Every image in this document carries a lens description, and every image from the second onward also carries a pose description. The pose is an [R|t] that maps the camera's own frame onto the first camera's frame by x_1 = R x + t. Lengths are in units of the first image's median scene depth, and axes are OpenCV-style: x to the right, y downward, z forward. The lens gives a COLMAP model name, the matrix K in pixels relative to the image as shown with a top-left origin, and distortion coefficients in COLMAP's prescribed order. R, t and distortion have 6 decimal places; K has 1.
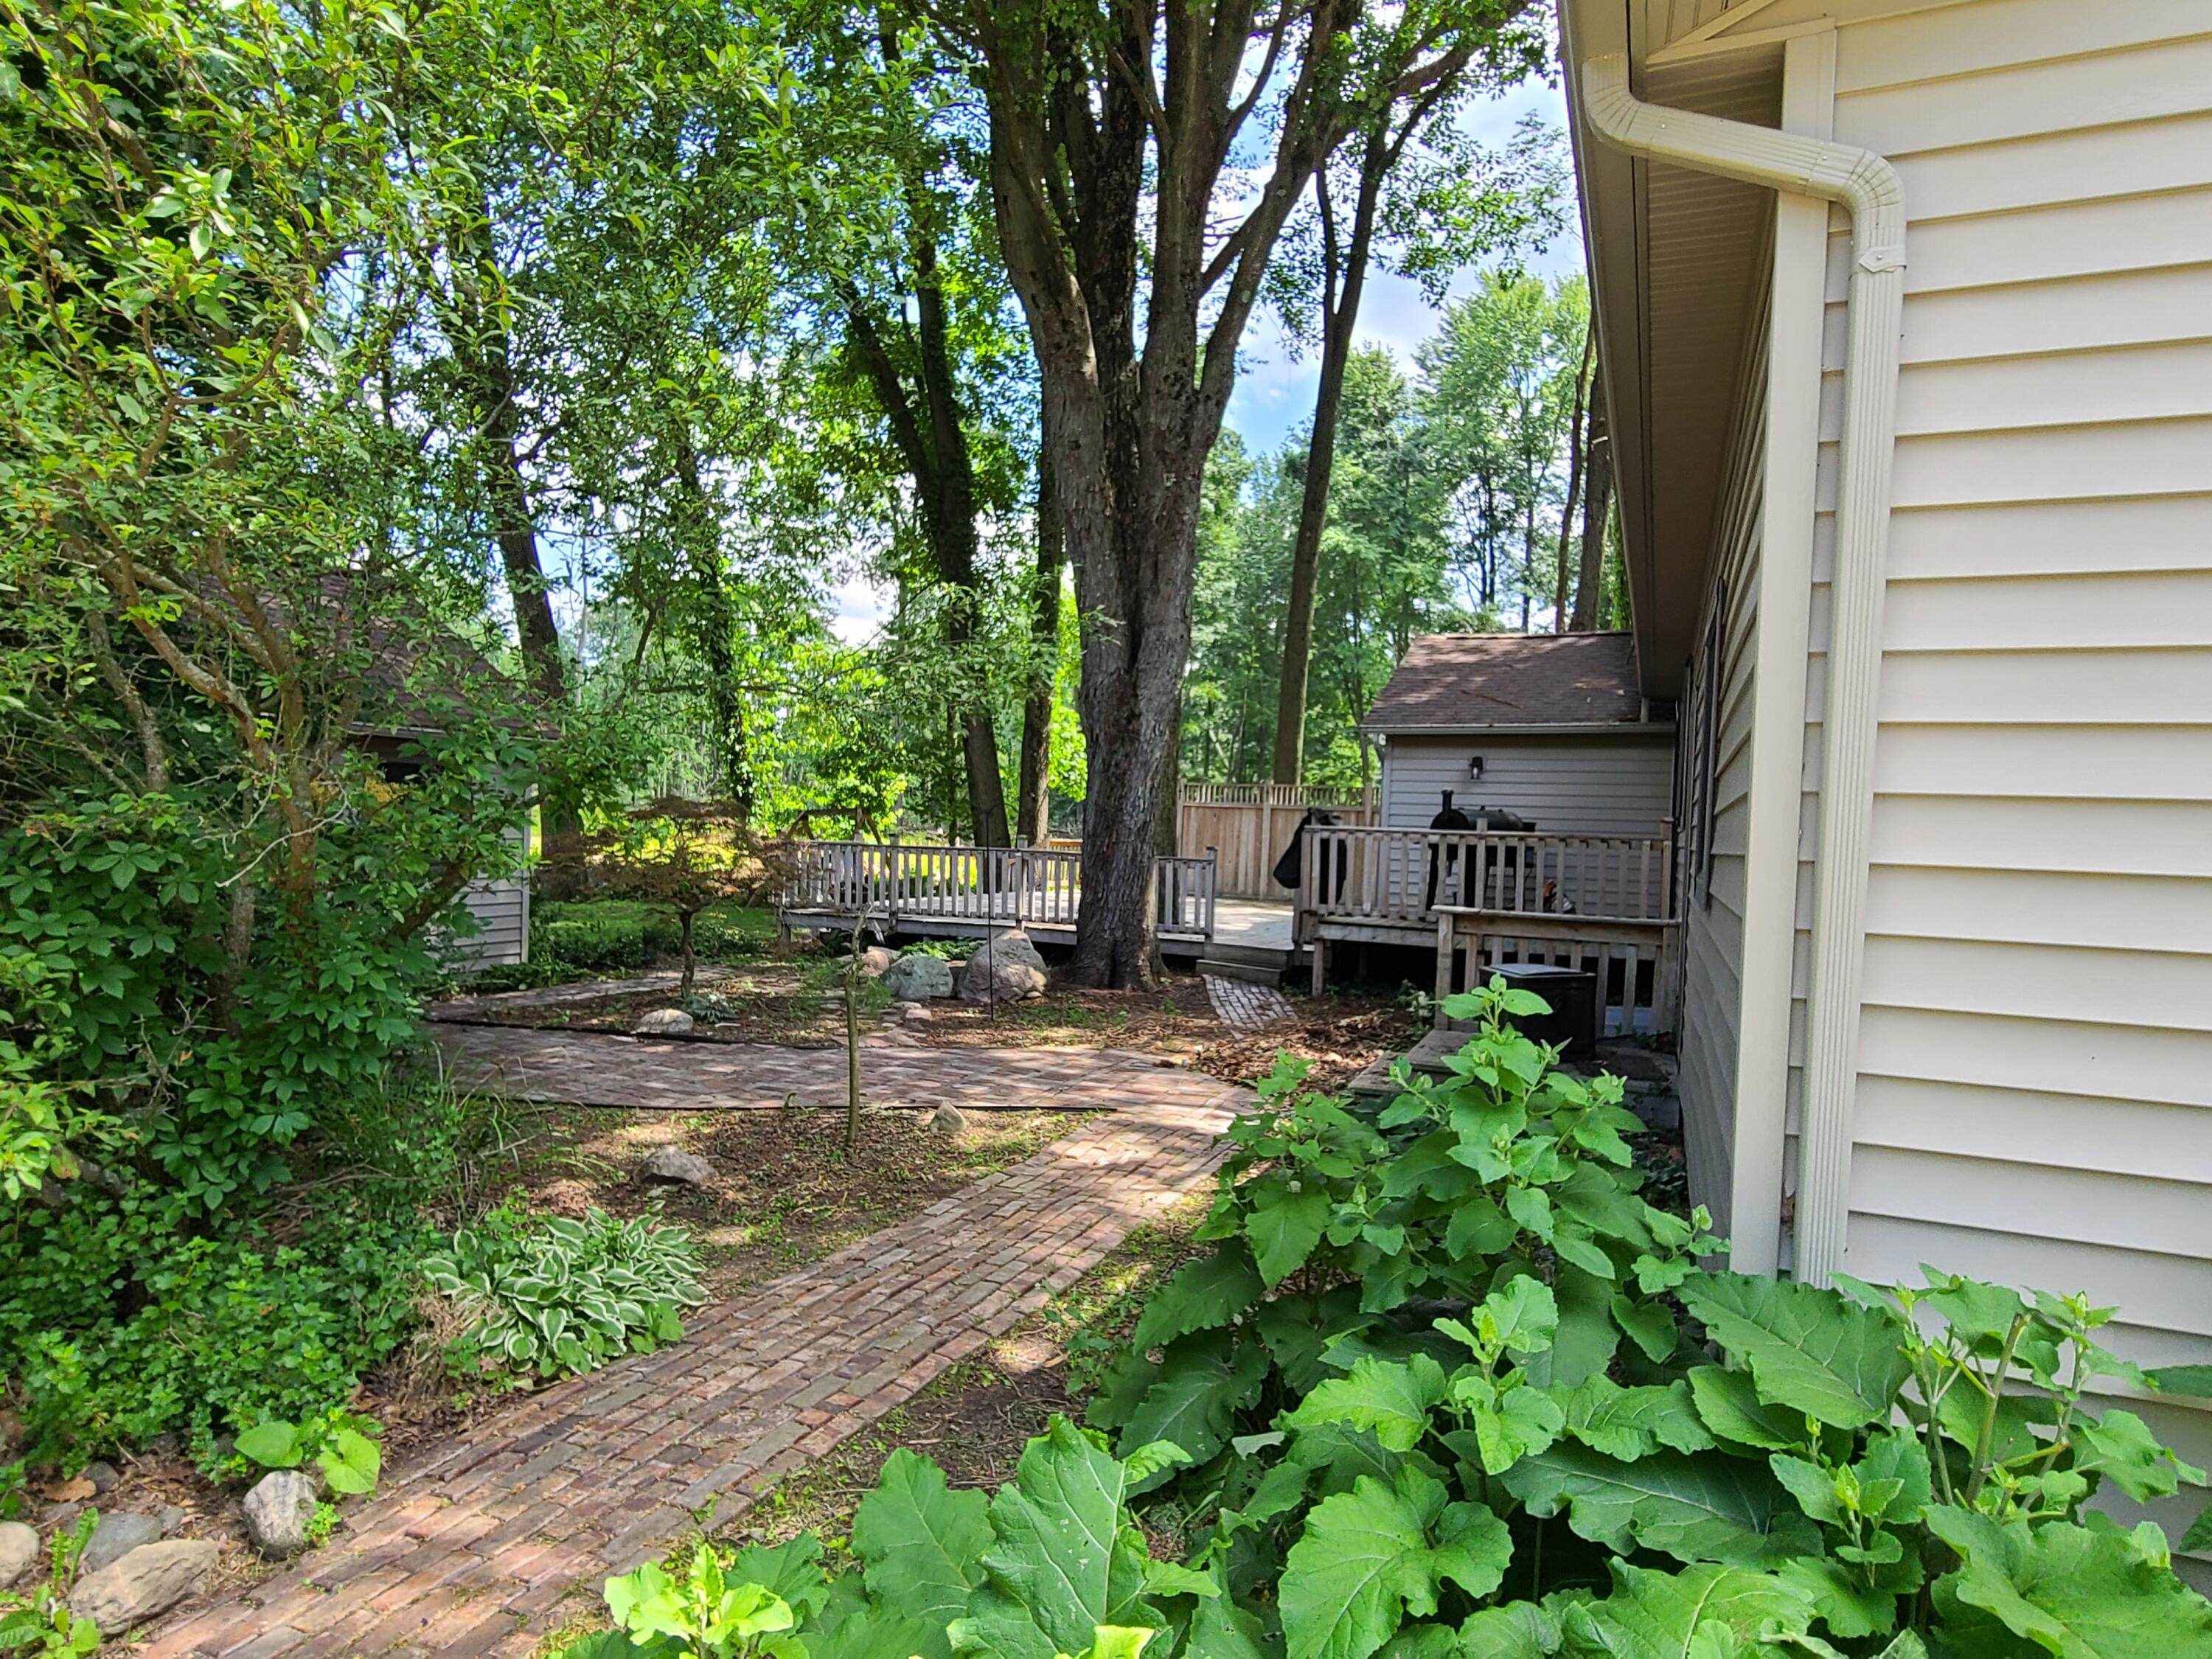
lens RADIAL K [[1306.3, 0, 1106.0], [0, 1306.3, 829.5], [0, 0, 1]] dist [0.000482, -0.000077]
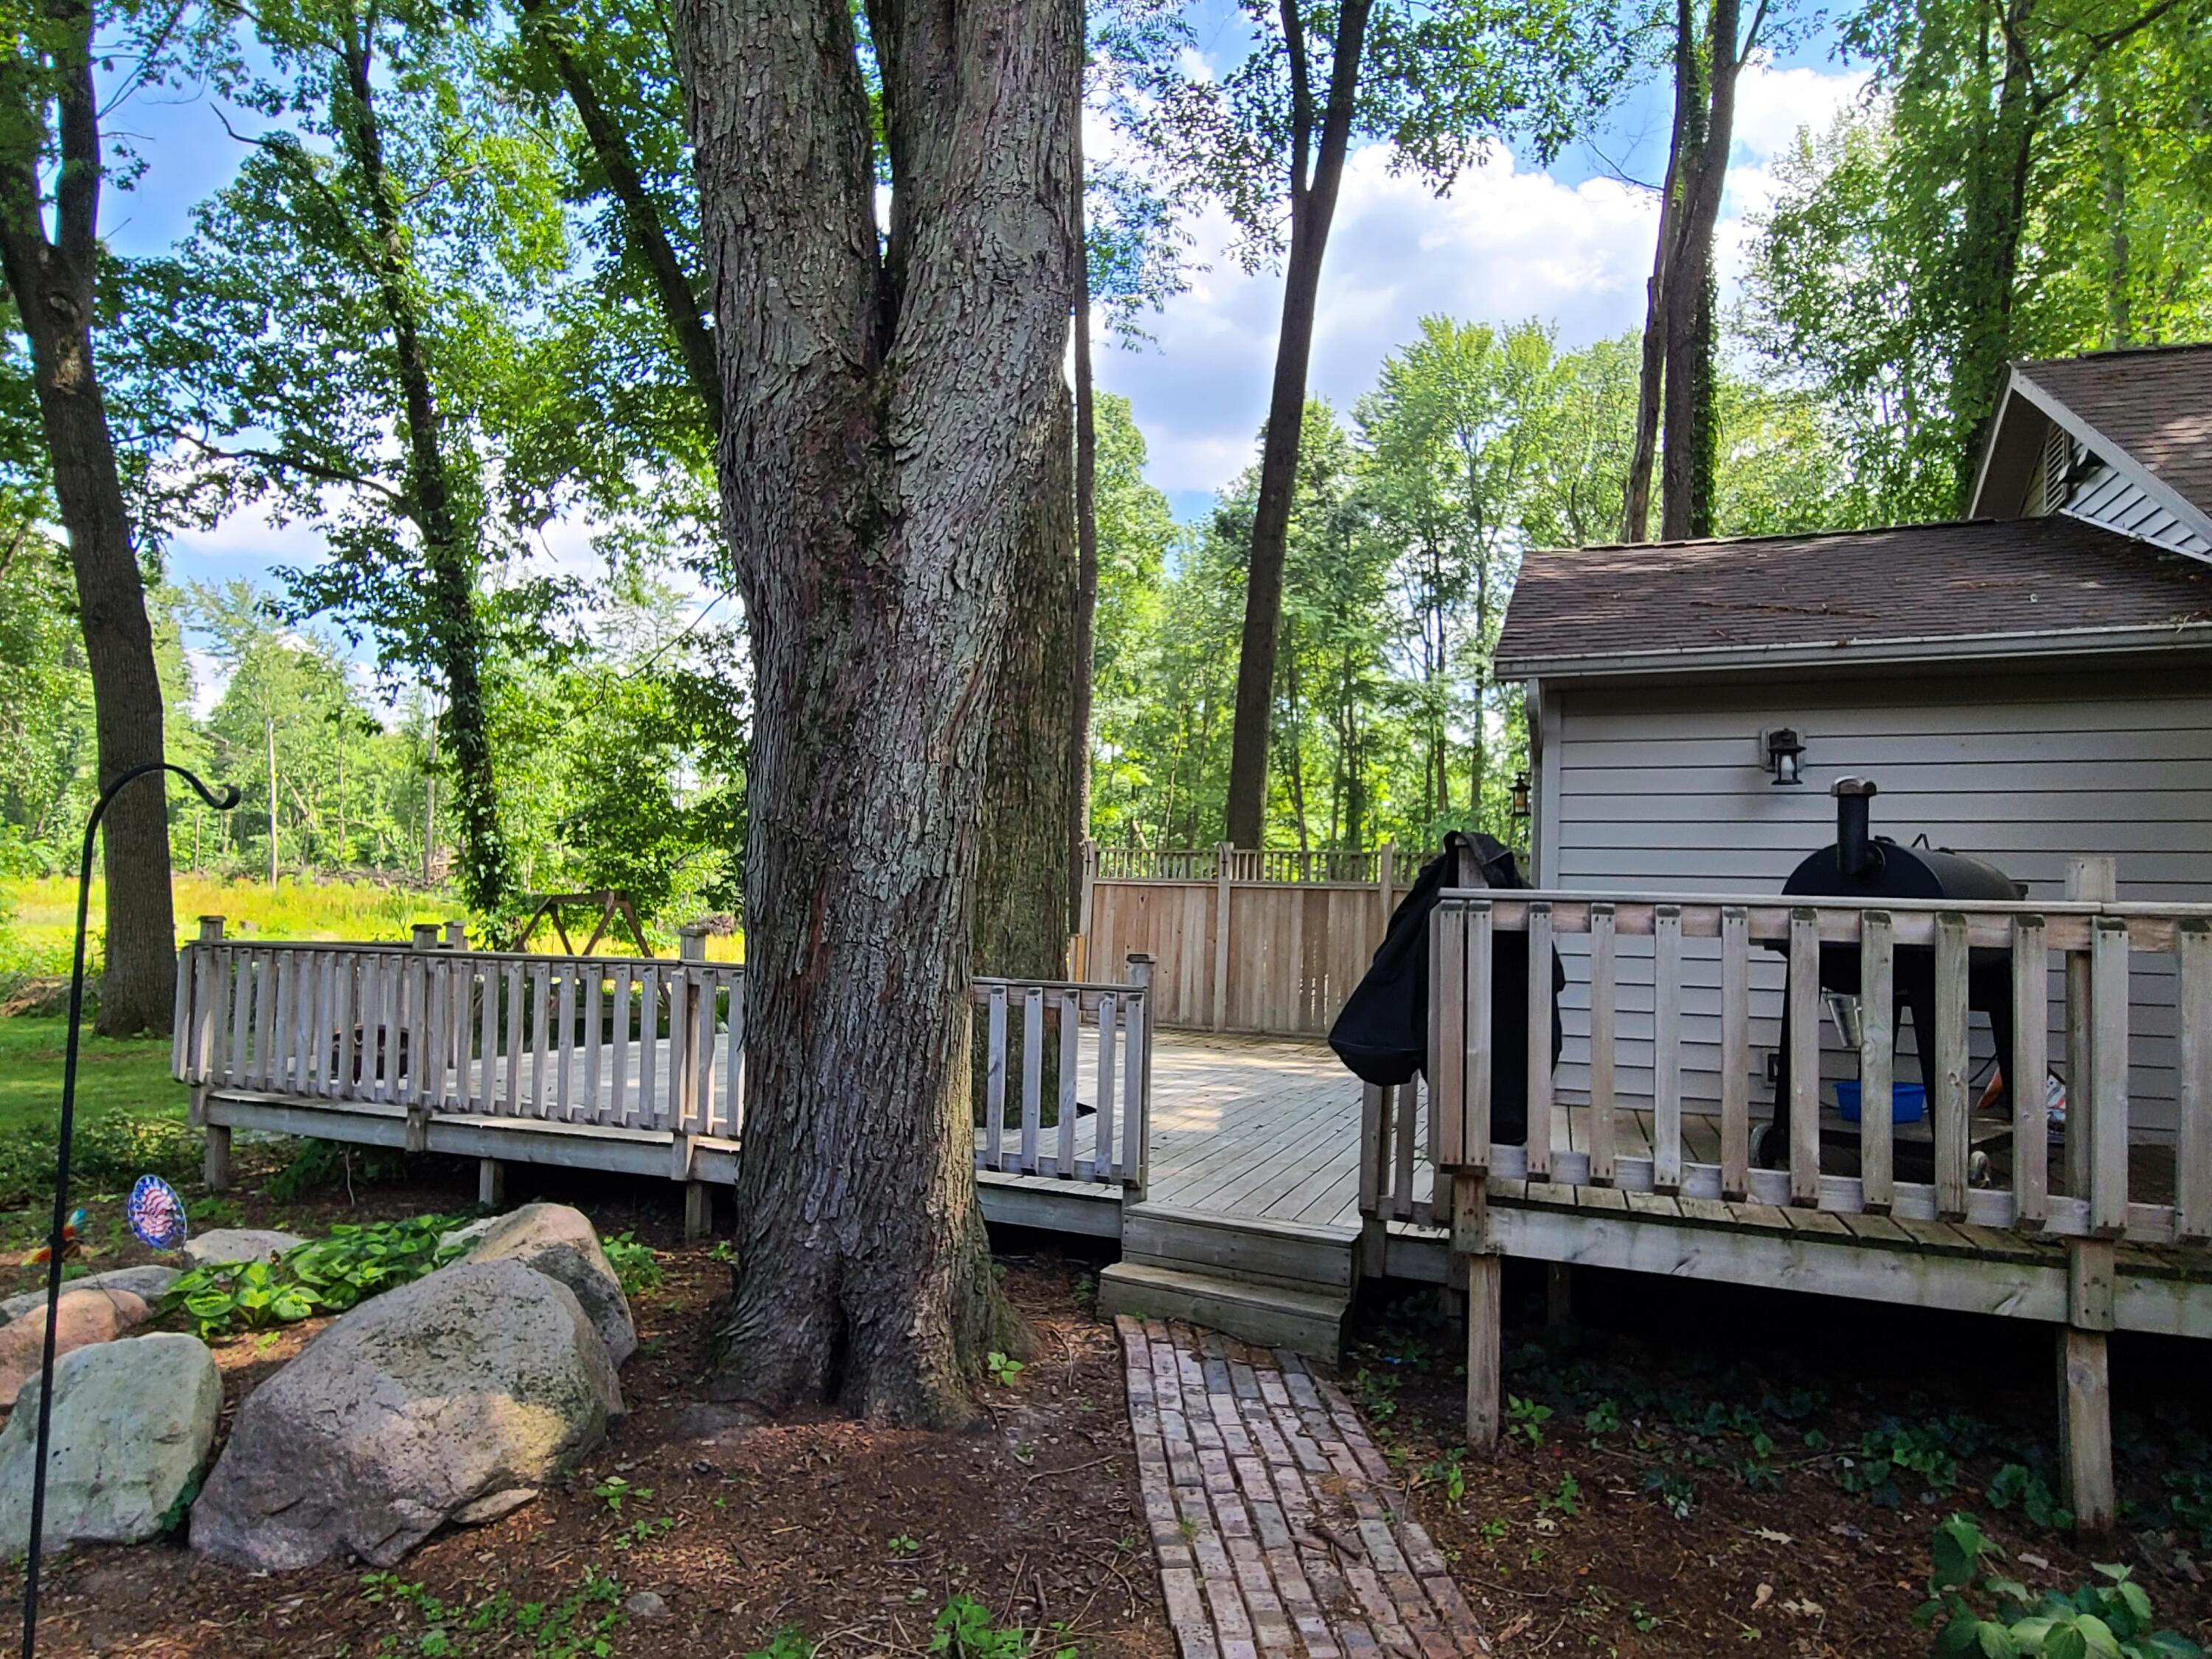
lens RADIAL K [[1306.3, 0, 1106.0], [0, 1306.3, 829.5], [0, 0, 1]] dist [0.000482, -0.000077]
pose [[0.998315, 0.001528, 0.058013, 0.020595], [0.002800, 0.997220, -0.074465, 0.002243], [-0.057965, 0.074502, 0.995535, 0.262813]]
